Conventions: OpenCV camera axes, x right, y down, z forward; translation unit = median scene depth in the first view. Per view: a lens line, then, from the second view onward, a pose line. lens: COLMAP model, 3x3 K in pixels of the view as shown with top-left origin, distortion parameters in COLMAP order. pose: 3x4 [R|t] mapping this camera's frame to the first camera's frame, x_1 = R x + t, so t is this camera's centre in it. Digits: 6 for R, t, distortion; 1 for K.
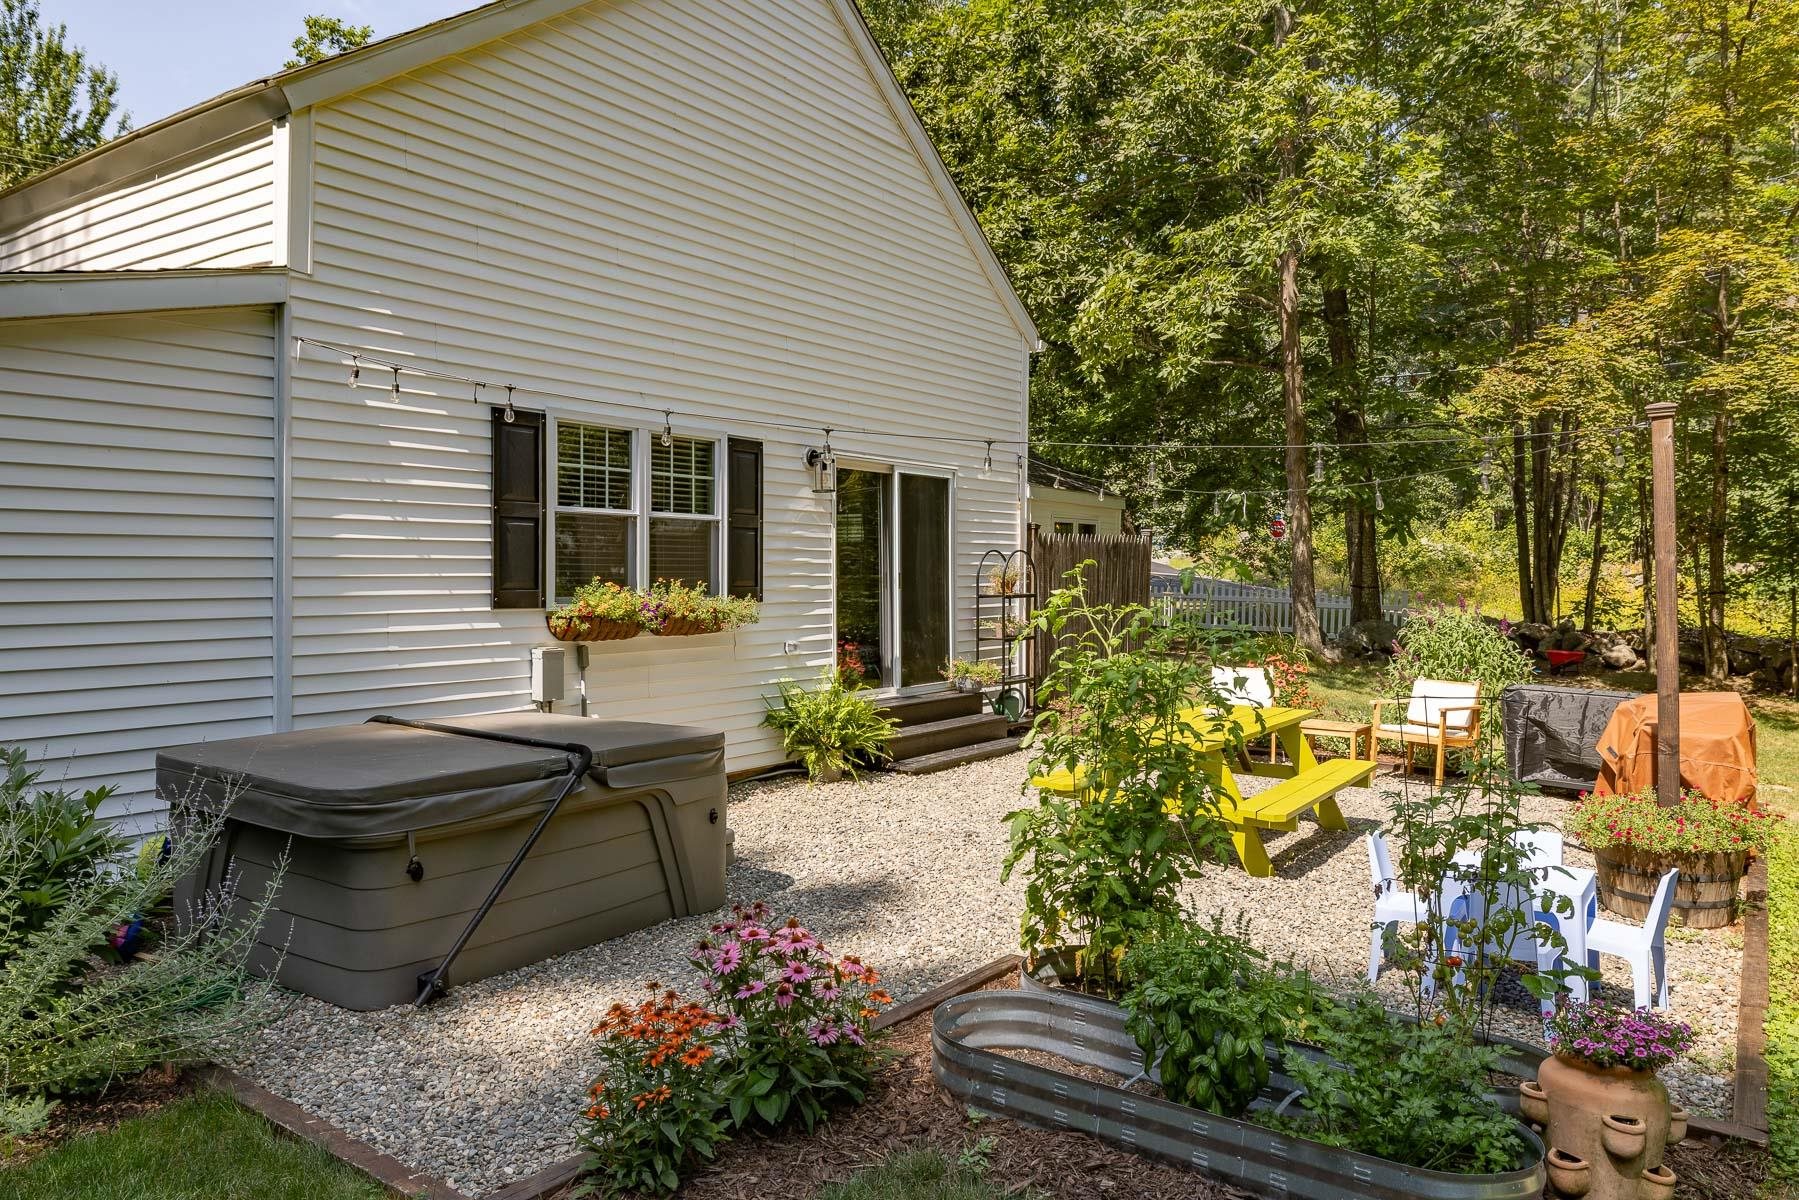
lens RADIAL K [[1228.3, 0, 897.3], [0, 1228.3, 591.8], [0, 0, 1]] dist [0.022698, 0.001349]
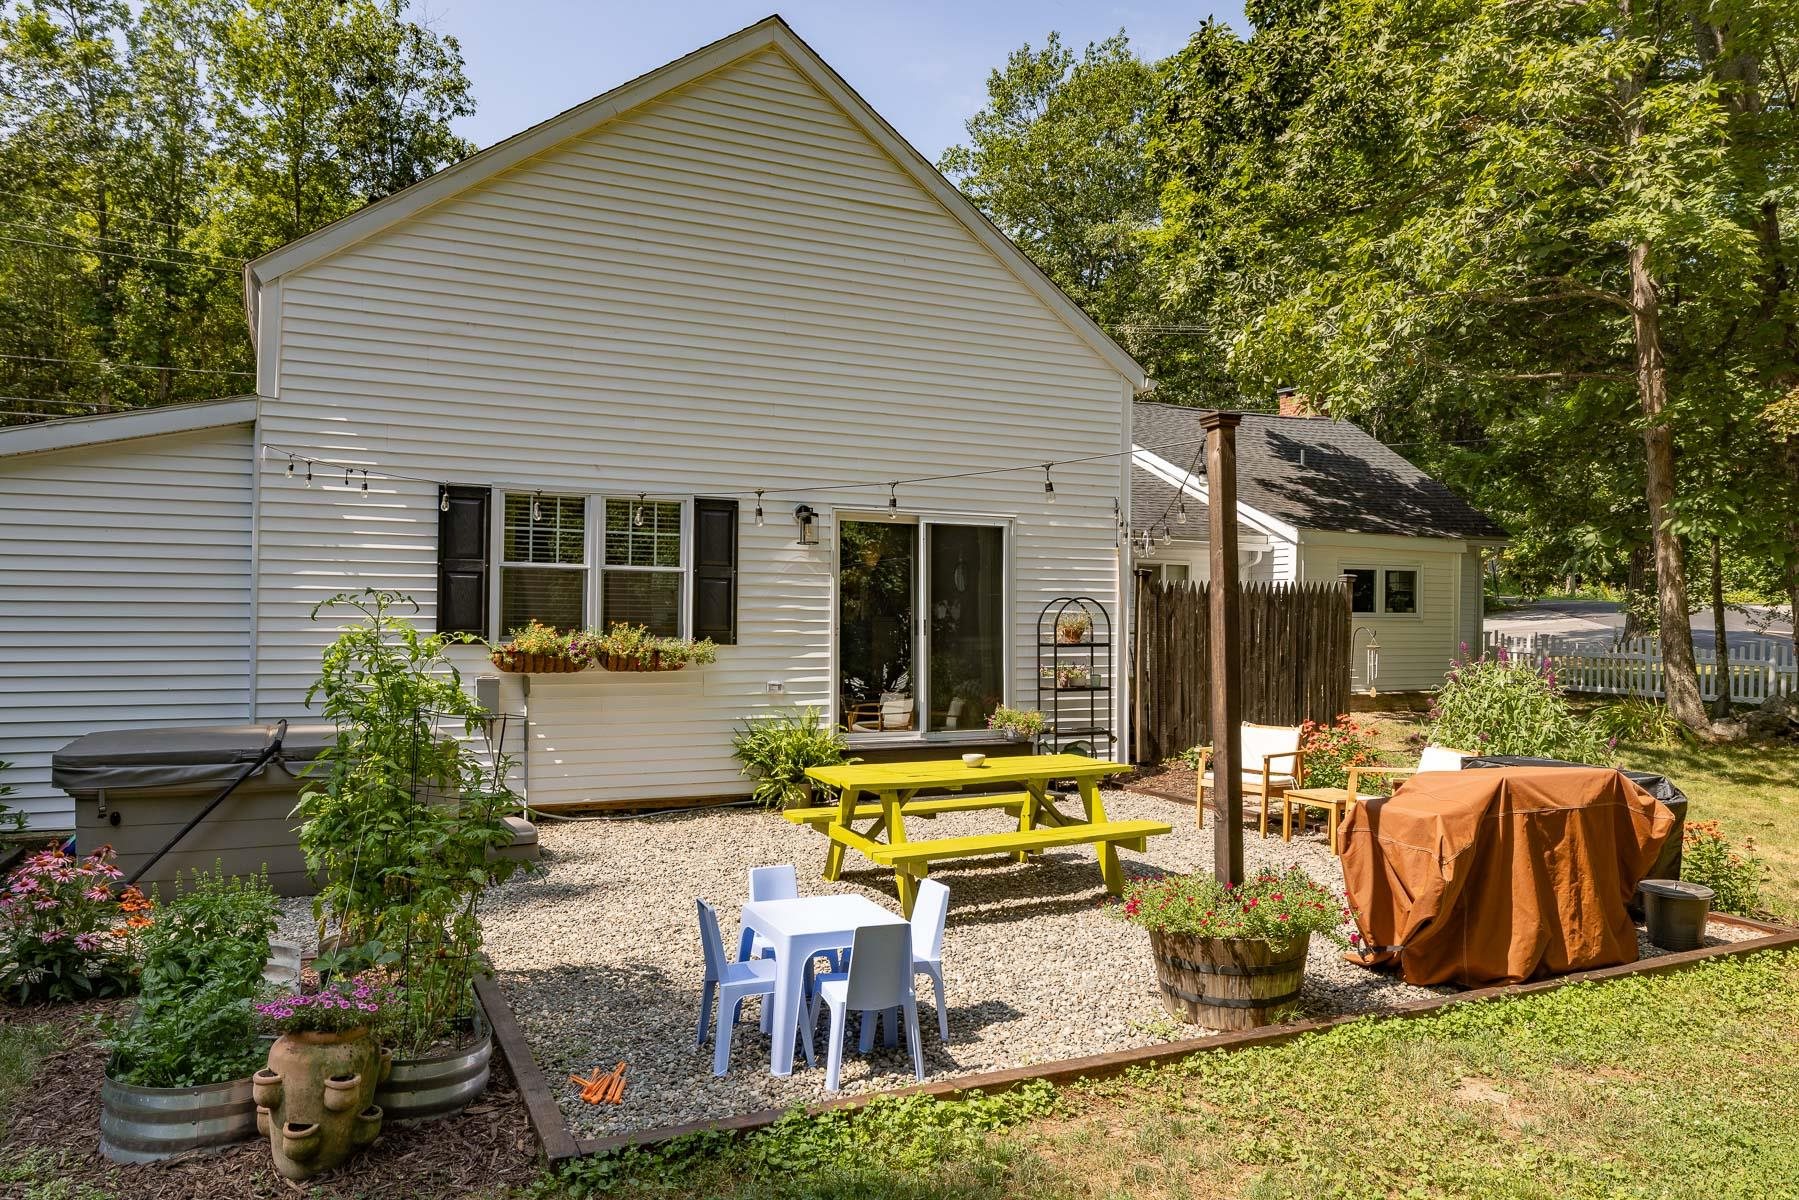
lens RADIAL K [[1228.3, 0, 895.5], [0, 1228.3, 598.9], [0, 0, 1]] dist [0.022698, 0.001349]
pose [[0.872998, -0.009578, -0.487629, 0.576001], [-0.012212, 0.999064, -0.041488, 0.011754], [0.487570, 0.042174, 0.872065, 0.103896]]
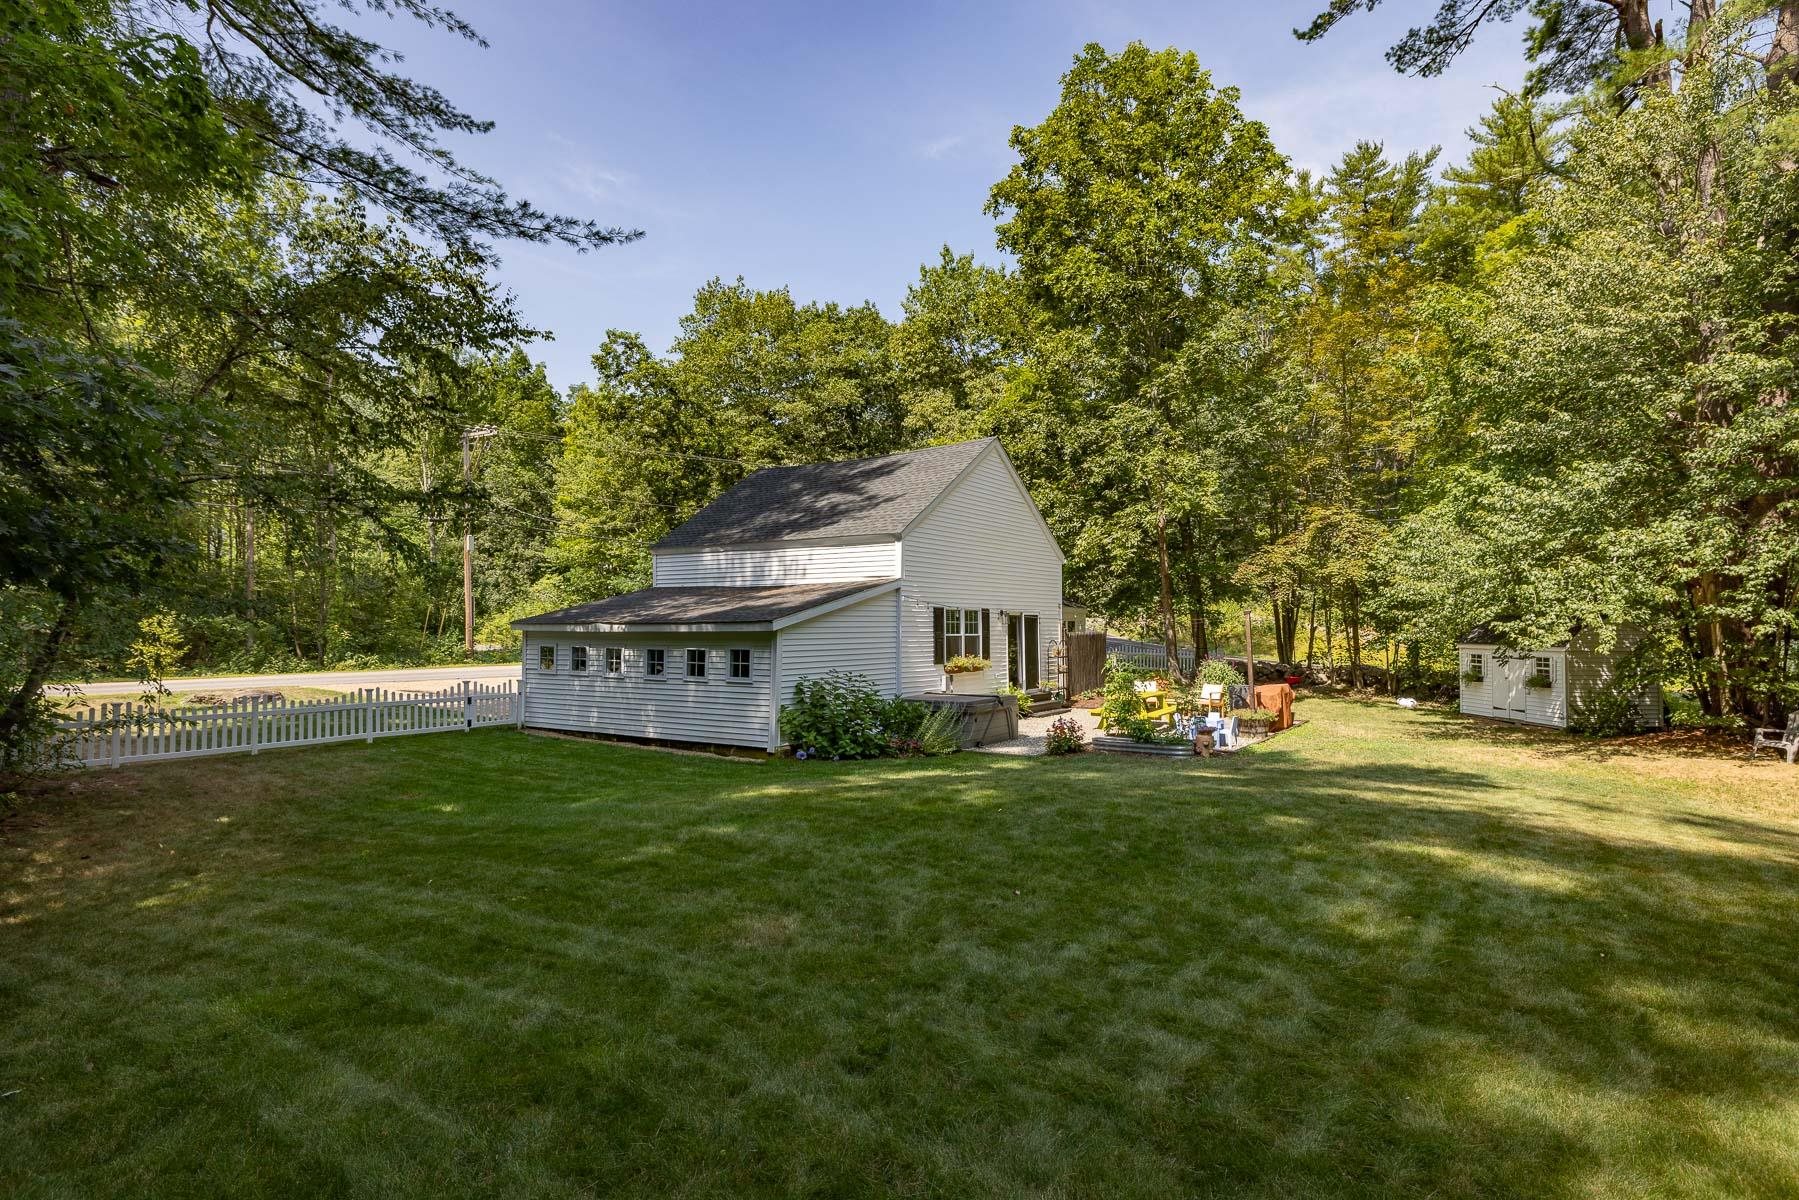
lens RADIAL K [[927.7, 0, 860.5], [0, 927.7, 595.3], [0, 0, 1]] dist [-0.007072, 0.001847]
pose [[0.999679, -0.011708, -0.022485, -0.394918], [0.010503, 0.998540, -0.052978, -0.037599], [0.023072, 0.052725, 0.998343, -1.396766]]
